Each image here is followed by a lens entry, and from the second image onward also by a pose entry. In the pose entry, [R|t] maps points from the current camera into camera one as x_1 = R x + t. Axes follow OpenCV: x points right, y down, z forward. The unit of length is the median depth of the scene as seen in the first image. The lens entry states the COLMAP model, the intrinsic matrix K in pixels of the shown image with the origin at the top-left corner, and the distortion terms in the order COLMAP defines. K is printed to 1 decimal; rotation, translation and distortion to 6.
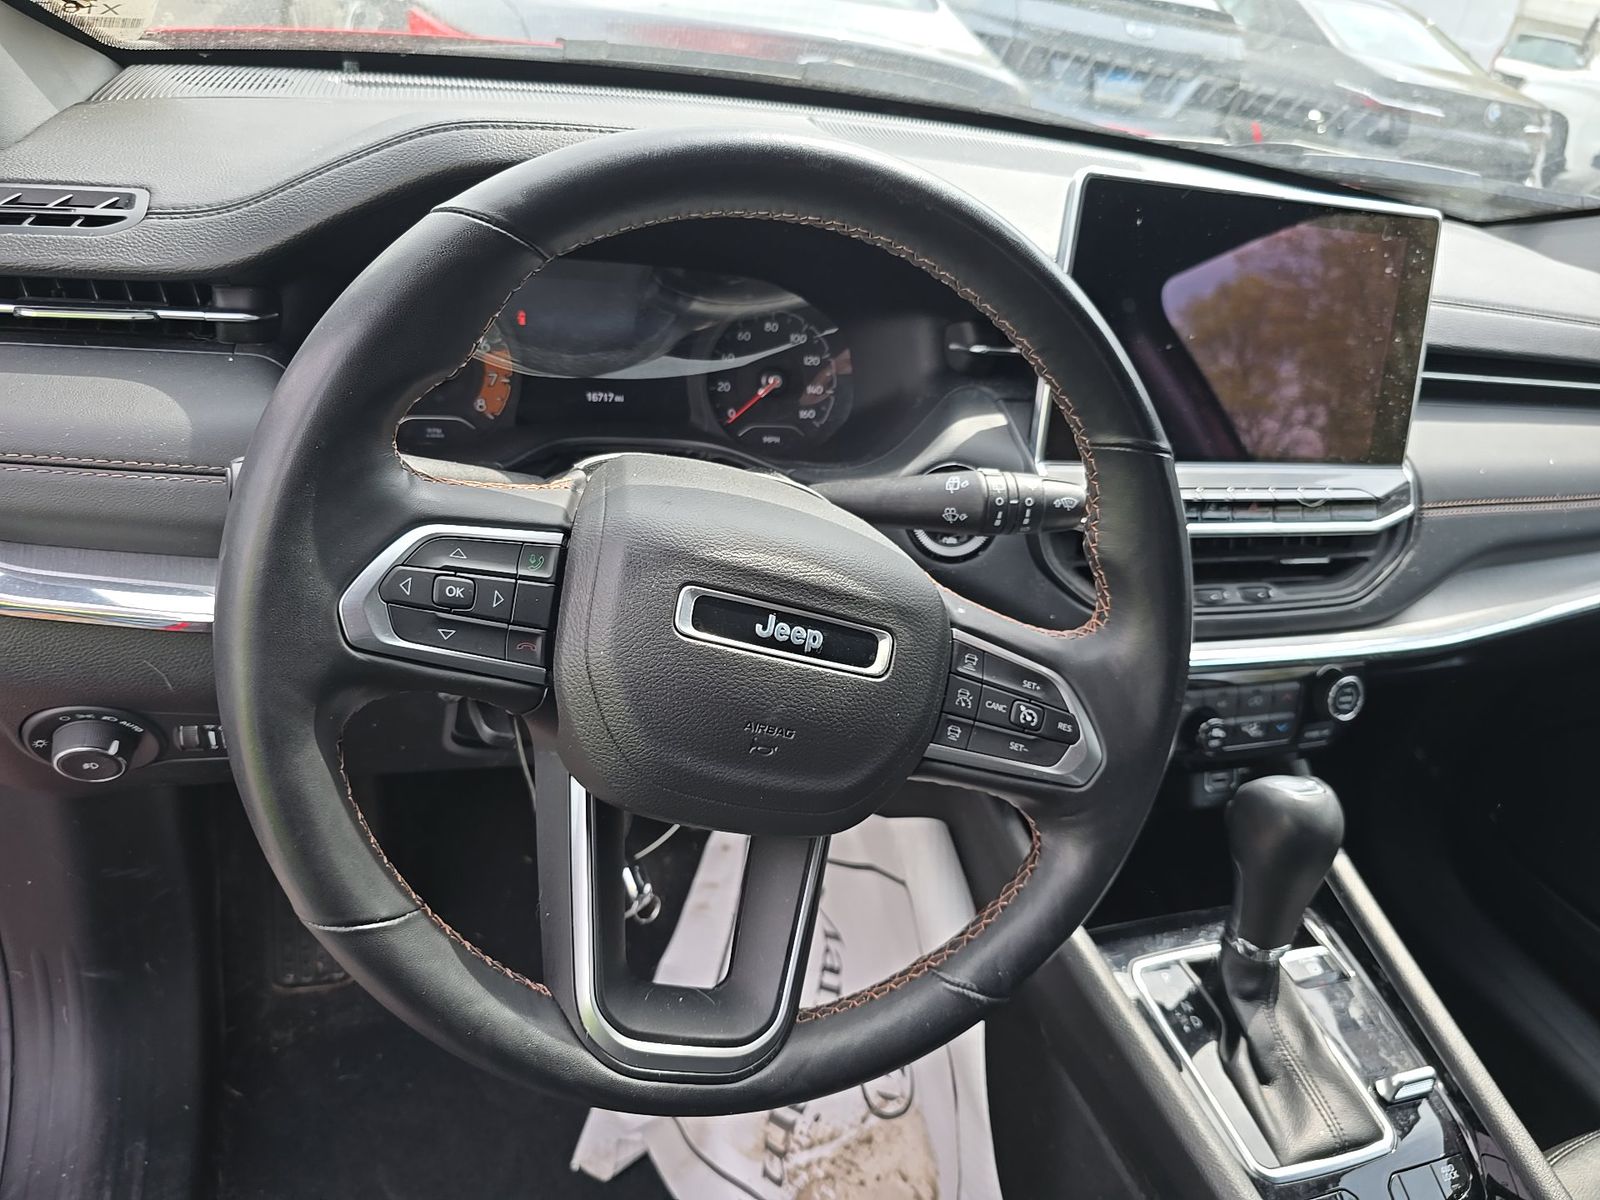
lens RADIAL K [[1108.4, 0, 798.3], [0, 1108.4, 605.1], [0, 0, 1]] dist [-0.011983, -0.007020]
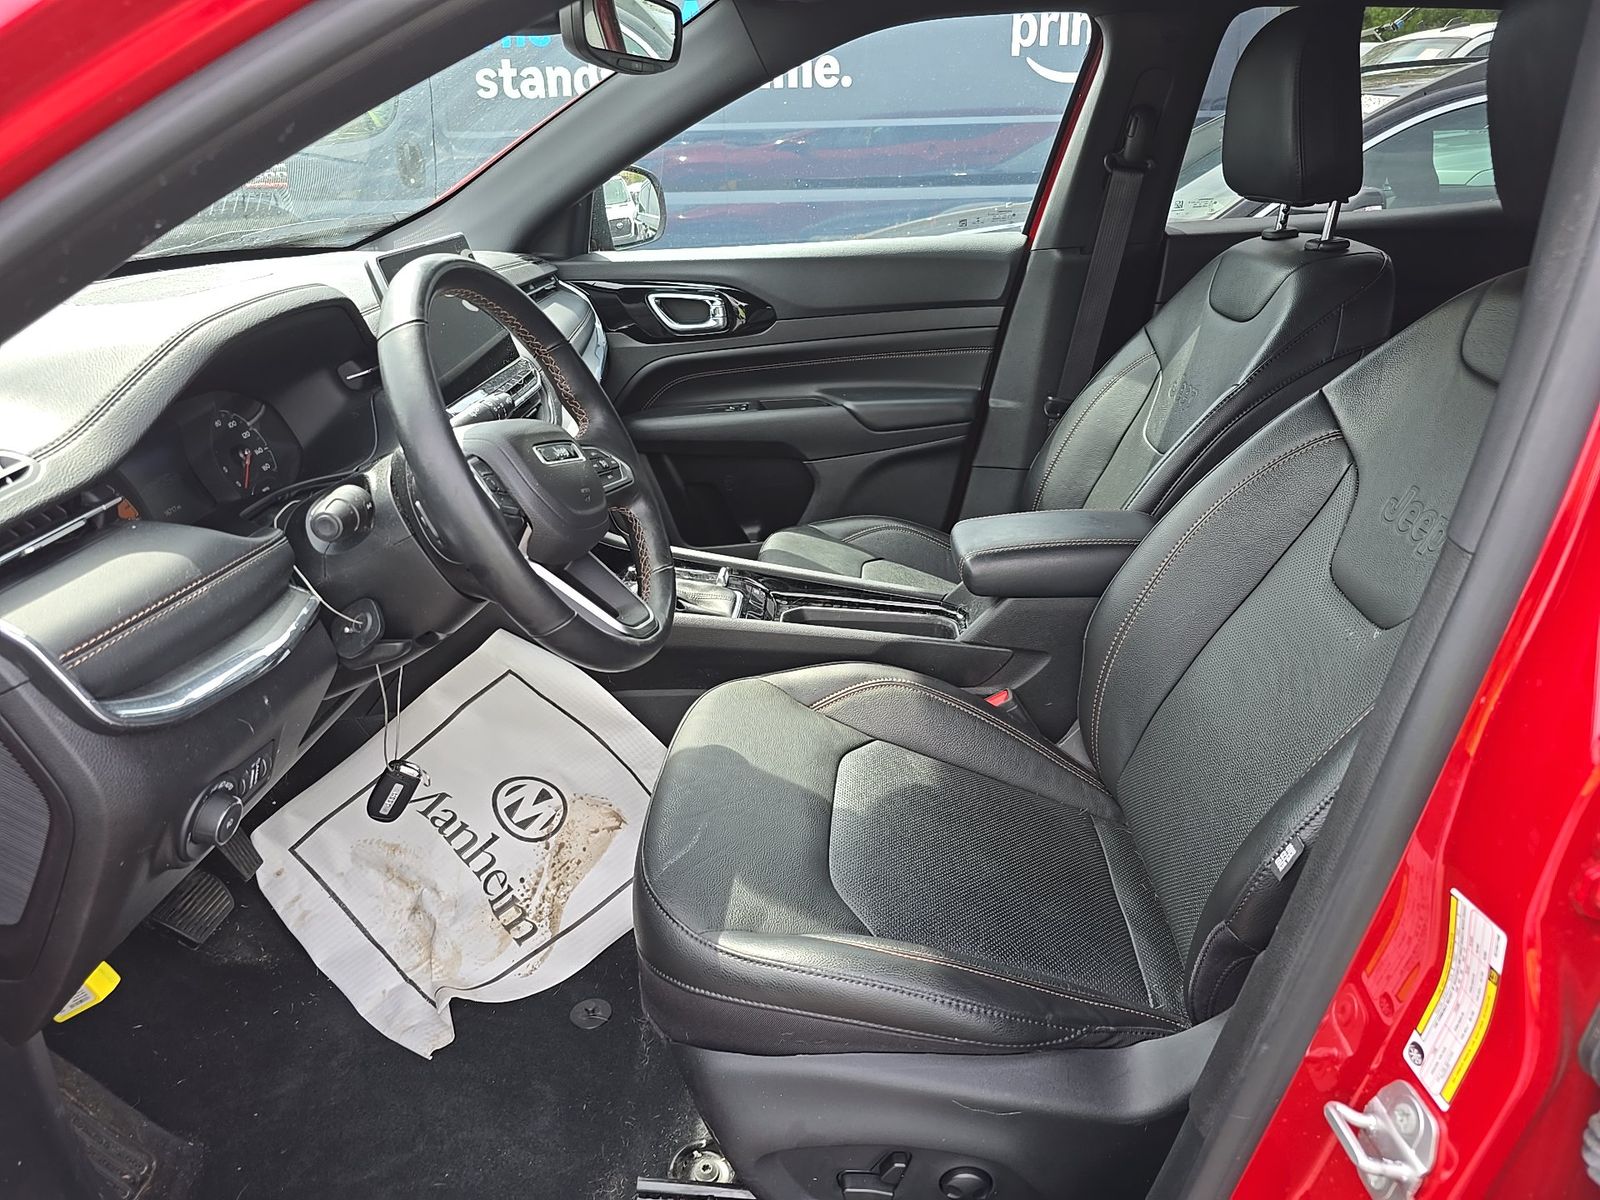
lens RADIAL K [[1057.5, 0, 794.1], [0, 1057.5, 604.4], [0, 0, 1]] dist [0.052814, -0.053079]
pose [[0.358000, -0.525174, 0.772029, -1.047885], [0.549935, 0.786800, 0.280209, -0.047163], [-0.754591, 0.324251, 0.570486, -0.314856]]
